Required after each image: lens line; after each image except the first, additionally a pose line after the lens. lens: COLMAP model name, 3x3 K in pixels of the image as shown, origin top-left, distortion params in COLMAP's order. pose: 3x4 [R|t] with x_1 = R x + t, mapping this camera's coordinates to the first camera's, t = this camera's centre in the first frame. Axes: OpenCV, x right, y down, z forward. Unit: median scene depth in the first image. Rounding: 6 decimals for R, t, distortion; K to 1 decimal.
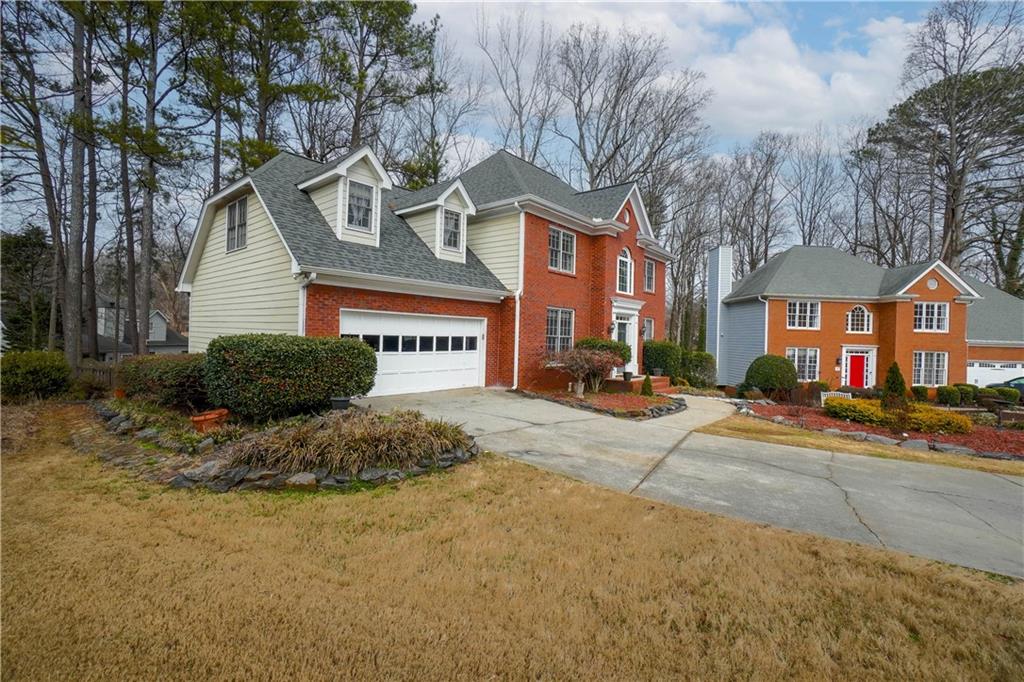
lens RADIAL K [[445.5, 0, 516.7], [0, 445.5, 340.6], [0, 0, 1]] dist [-0.030342, 0.010150]
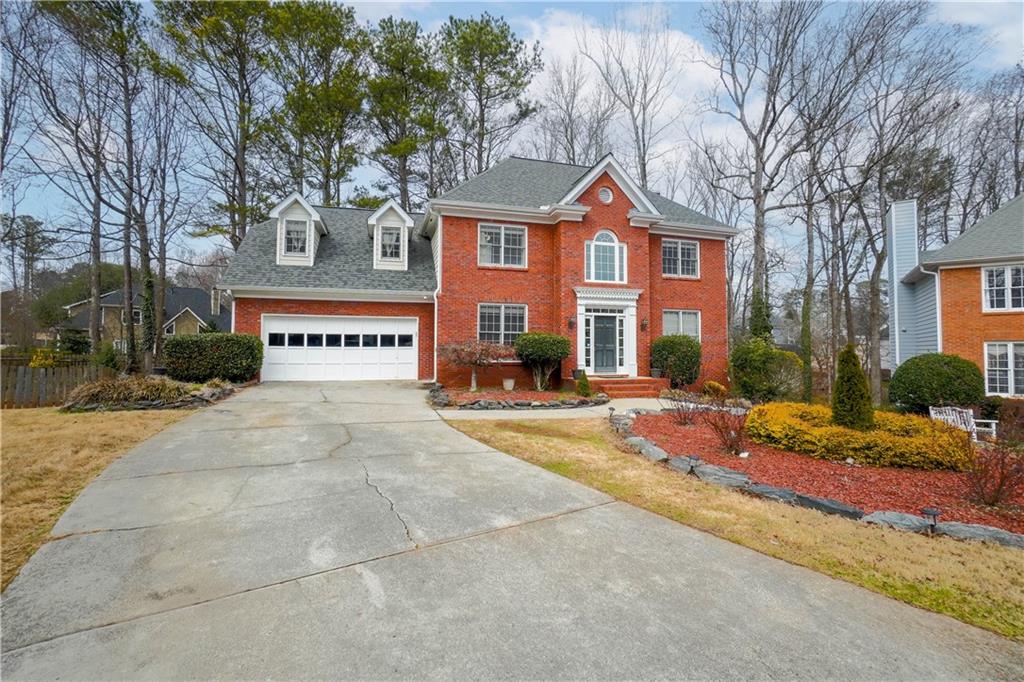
lens RADIAL K [[445.5, 0, 515.6], [0, 445.5, 339.3], [0, 0, 1]] dist [-0.030342, 0.010150]
pose [[0.832096, -0.034506, -0.553557, 0.738021], [0.012702, 0.998987, -0.043178, 0.053689], [0.554486, 0.028897, 0.831691, 0.220494]]
